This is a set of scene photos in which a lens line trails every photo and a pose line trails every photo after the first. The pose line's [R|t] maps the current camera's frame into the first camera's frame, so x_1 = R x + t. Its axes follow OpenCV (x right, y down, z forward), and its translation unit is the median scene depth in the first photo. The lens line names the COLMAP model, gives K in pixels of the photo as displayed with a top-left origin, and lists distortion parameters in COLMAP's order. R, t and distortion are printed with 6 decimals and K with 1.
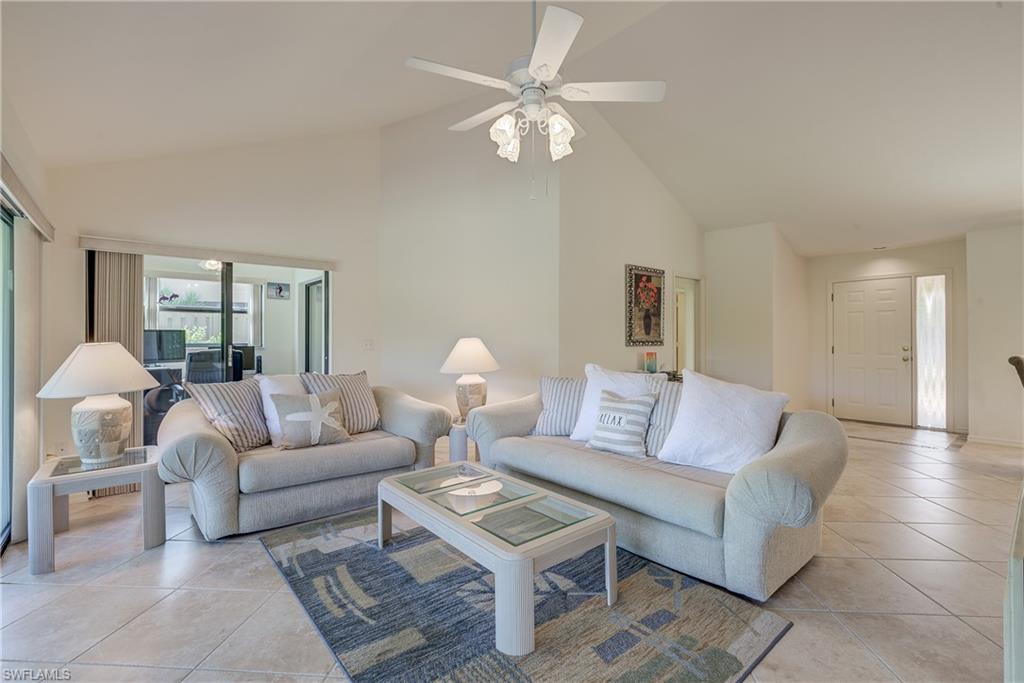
lens RADIAL K [[460.6, 0, 518.5], [0, 460.6, 340.8], [0, 0, 1]] dist [-0.005464, -0.000588]
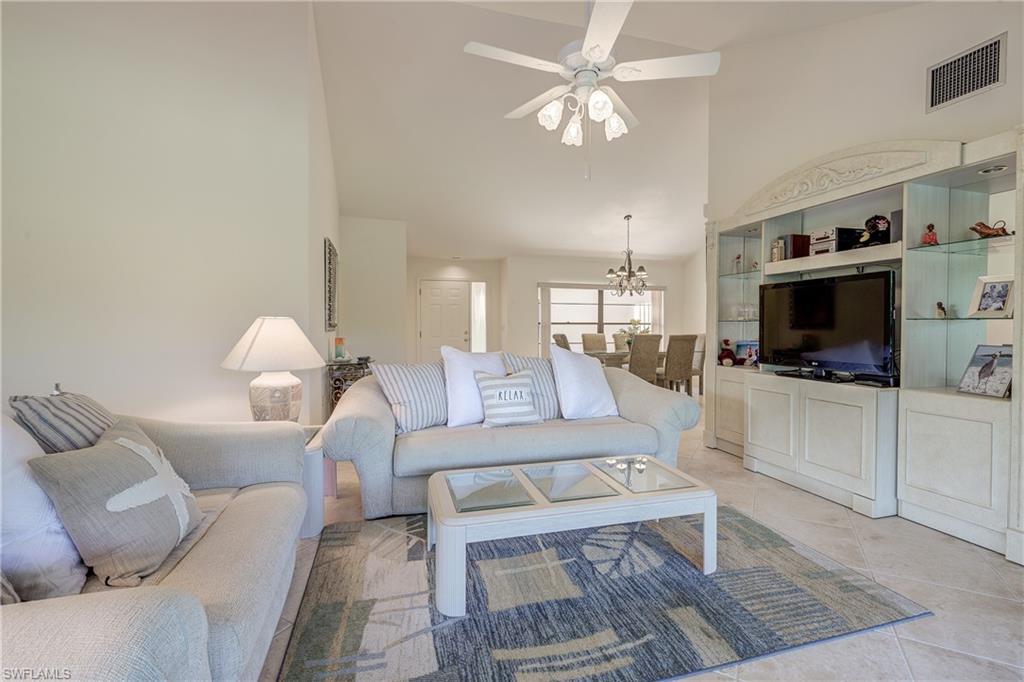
lens RADIAL K [[460.6, 0, 520.6], [0, 460.6, 336.8], [0, 0, 1]] dist [-0.005464, -0.000588]
pose [[0.409340, -0.017152, 0.912221, -1.059193], [0.006514, 0.999853, 0.015876, 0.028506], [-0.912359, -0.000556, 0.409392, 0.767609]]
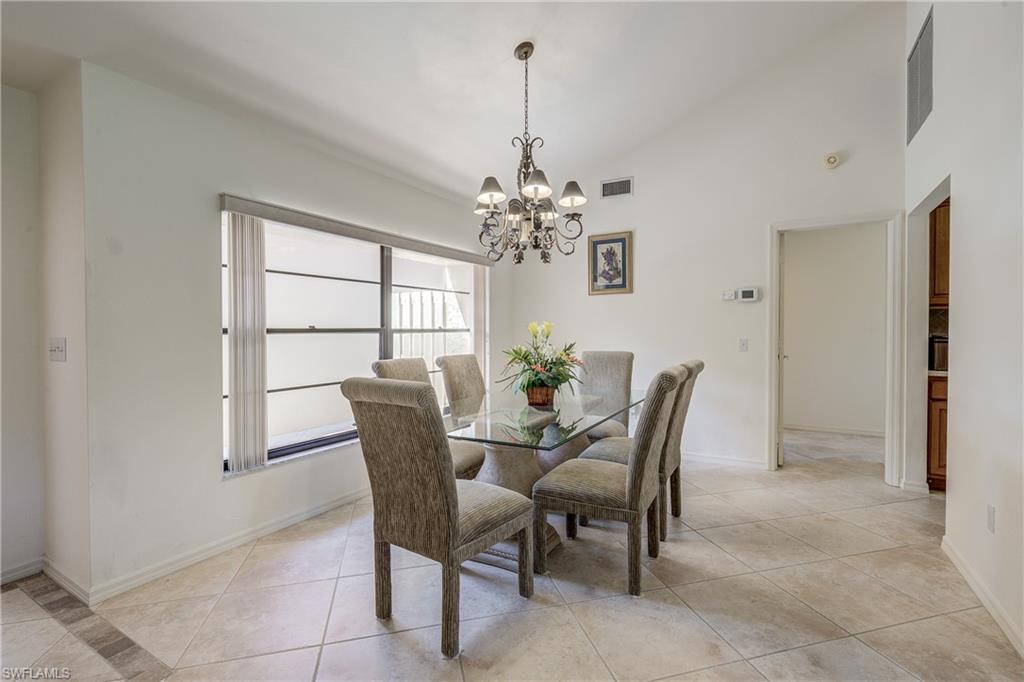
lens RADIAL K [[460.6, 0, 517.1], [0, 460.6, 334.6], [0, 0, 1]] dist [-0.005464, -0.000588]
pose [[-0.323720, -0.010191, 0.946098, 1.217855], [0.007575, 0.999882, 0.013362, -0.024013], [-0.946123, 0.011492, -0.323605, 1.897578]]
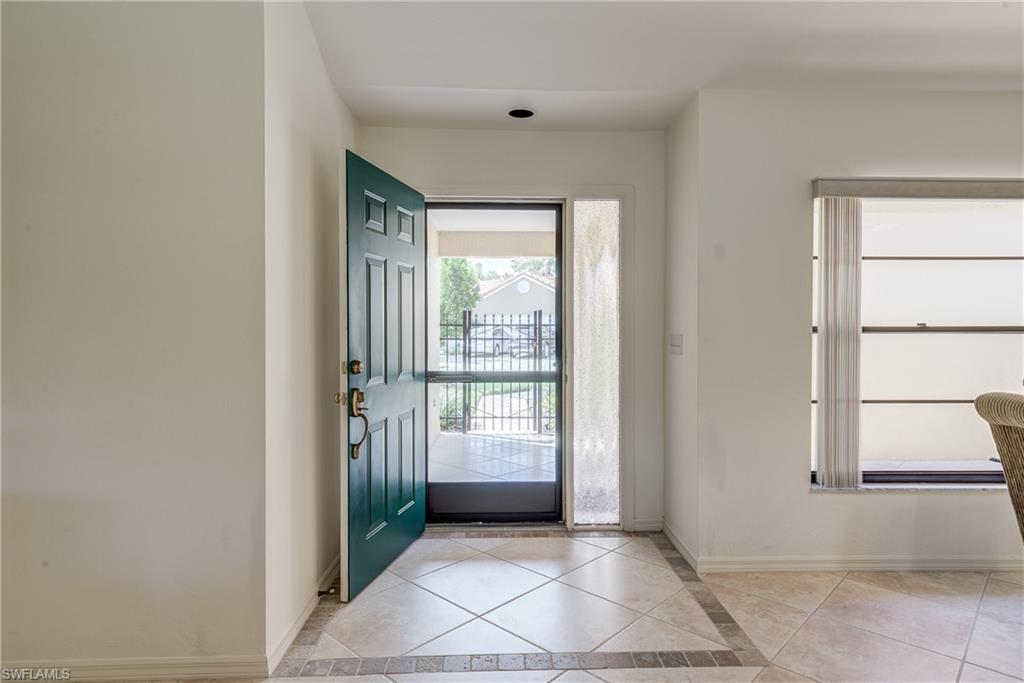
lens RADIAL K [[563.7, 0, 510.5], [0, 563.7, 335.0], [0, 0, 1]] dist [-0.002125, 0.005525]
pose [[0.645166, -0.010109, 0.763976, 1.111870], [0.005006, 0.999947, 0.009004, -0.026020], [-0.764026, -0.001984, 0.645182, 1.920017]]
